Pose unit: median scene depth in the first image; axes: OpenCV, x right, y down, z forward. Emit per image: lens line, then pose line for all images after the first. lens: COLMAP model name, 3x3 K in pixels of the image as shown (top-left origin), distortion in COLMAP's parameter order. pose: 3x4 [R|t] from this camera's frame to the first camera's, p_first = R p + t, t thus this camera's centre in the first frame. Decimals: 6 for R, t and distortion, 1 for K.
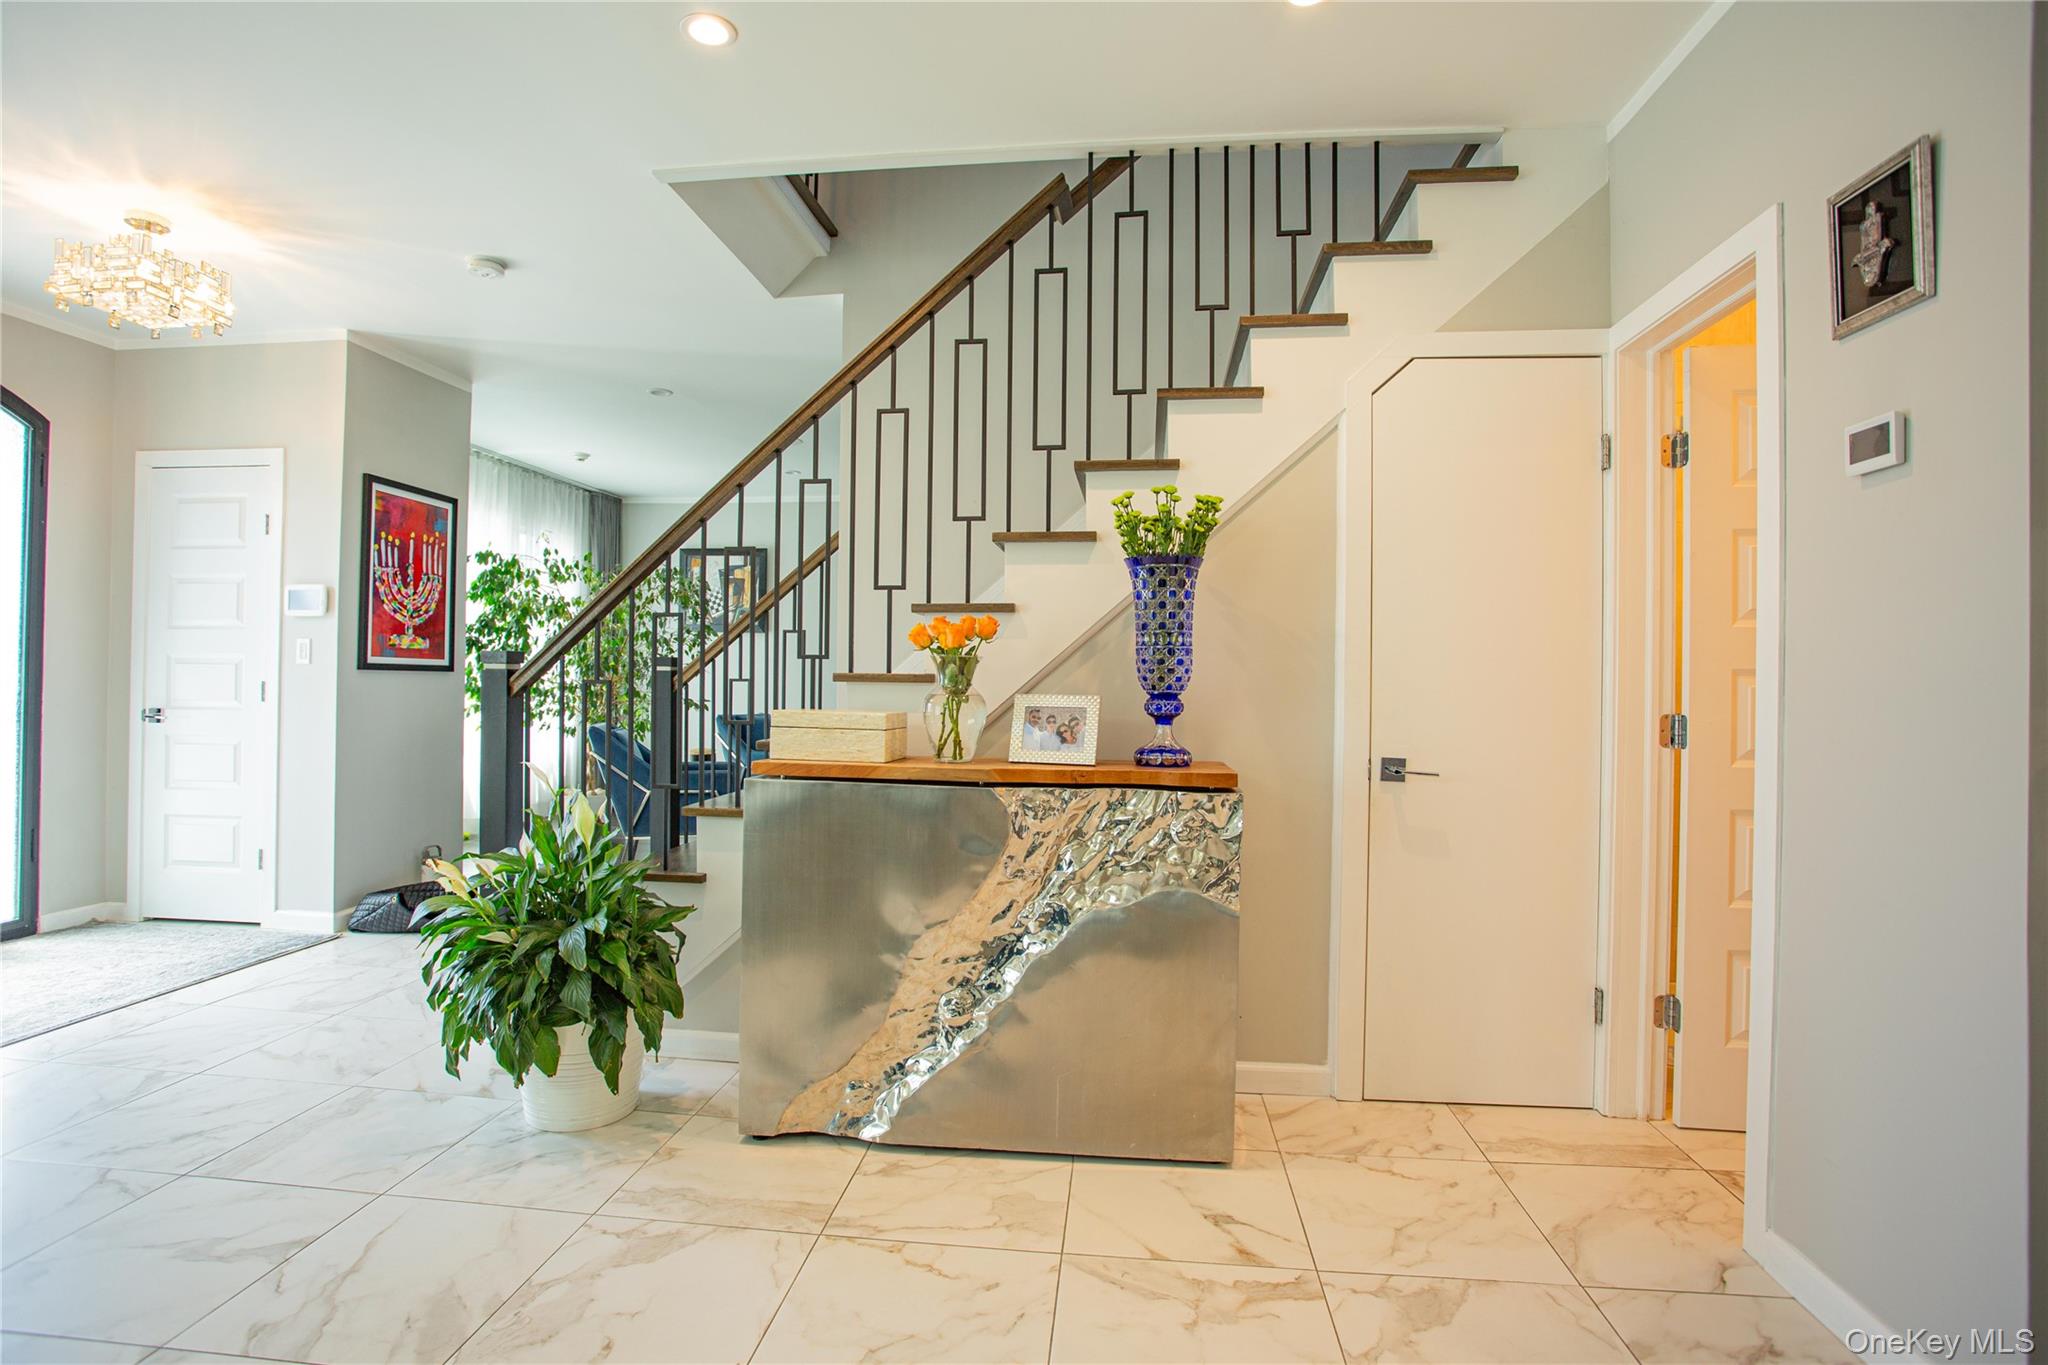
lens RADIAL K [[993.4, 0, 1014.2], [0, 993.4, 666.1], [0, 0, 1]] dist [-0.063651, 0.025482]
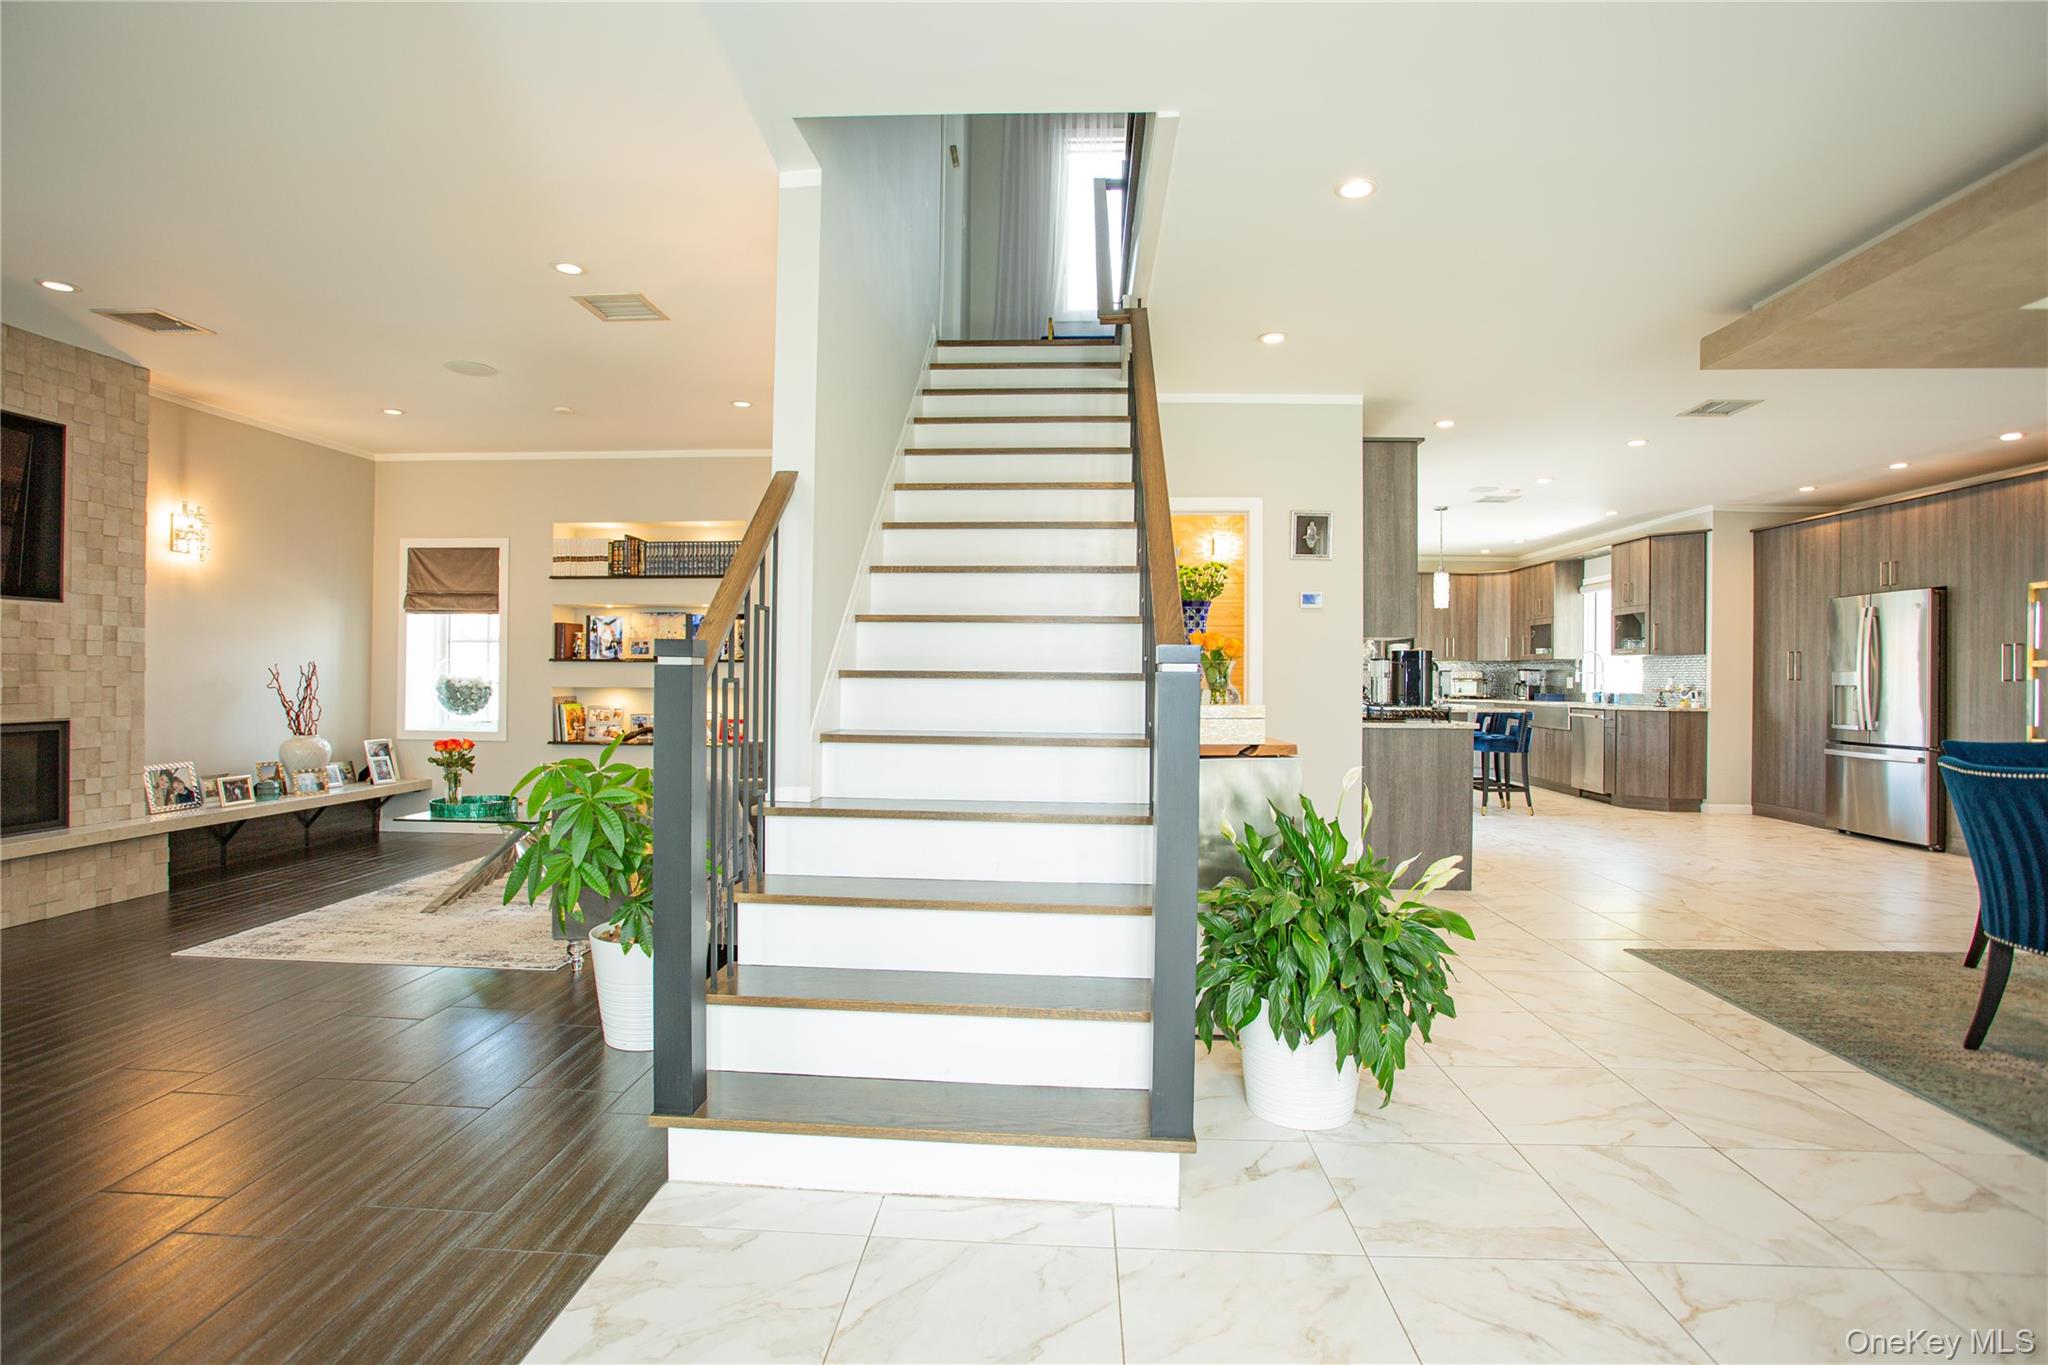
lens RADIAL K [[993.4, 0, 1028.0], [0, 993.4, 671.2], [0, 0, 1]] dist [-0.063651, 0.025482]
pose [[-0.068536, -0.006939, 0.997625, -0.942404], [-0.020667, 0.999771, 0.005534, 0.001852], [-0.997435, -0.020238, -0.068664, 0.891988]]
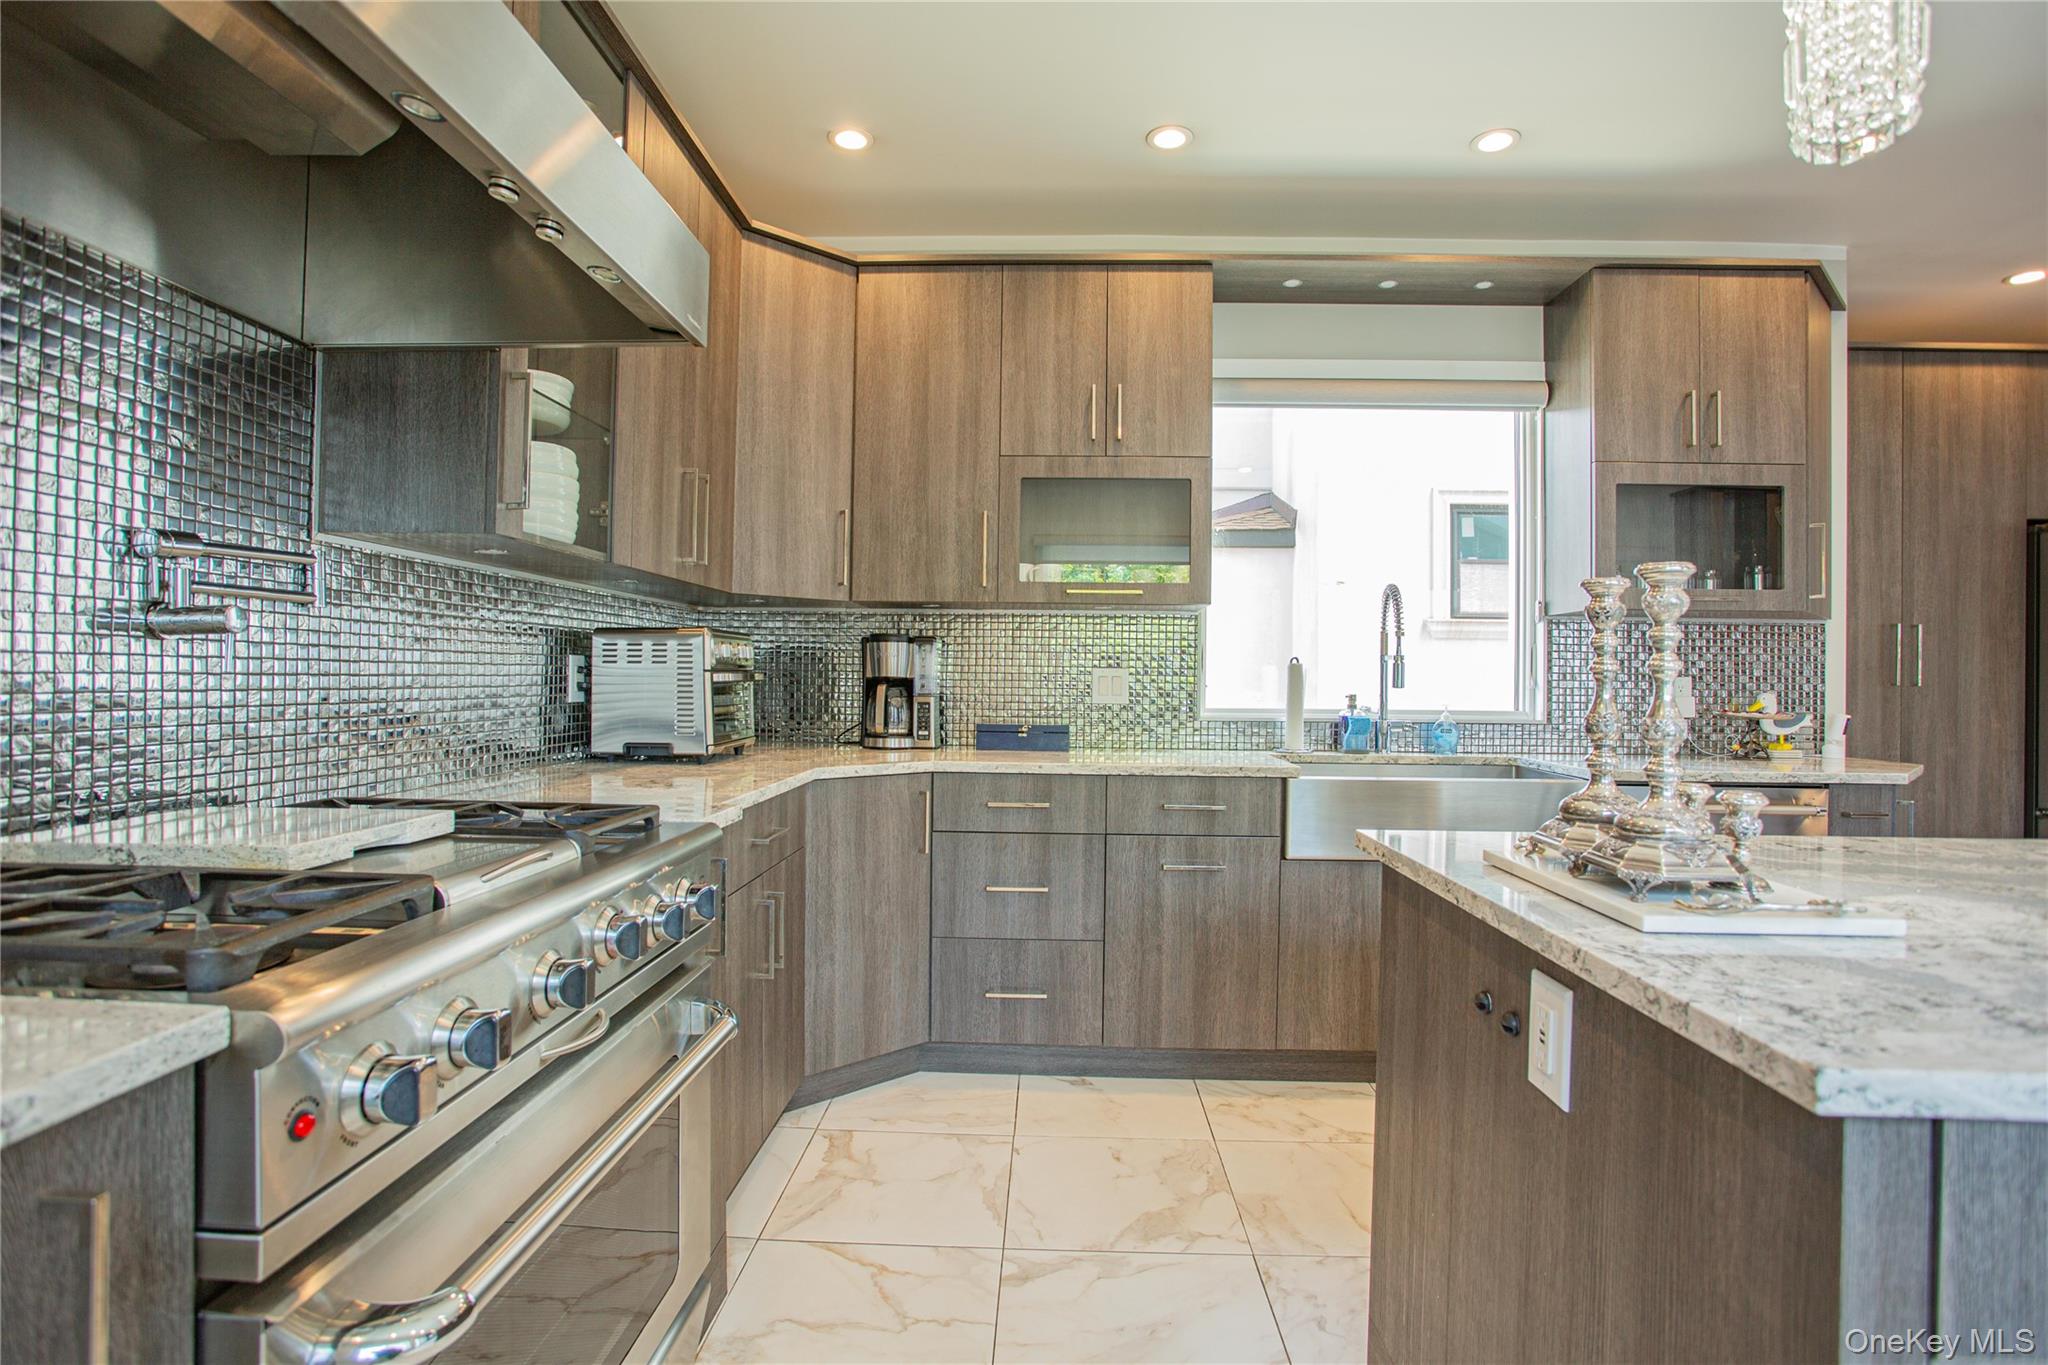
lens RADIAL K [[993.4, 0, 1030.6], [0, 993.4, 671.1], [0, 0, 1]] dist [-0.063651, 0.025482]
pose [[-0.996368, -0.026433, -0.080945, 1.851220], [-0.025043, 0.999522, -0.018142, 0.022320], [0.081386, -0.016049, -0.996553, 0.023535]]
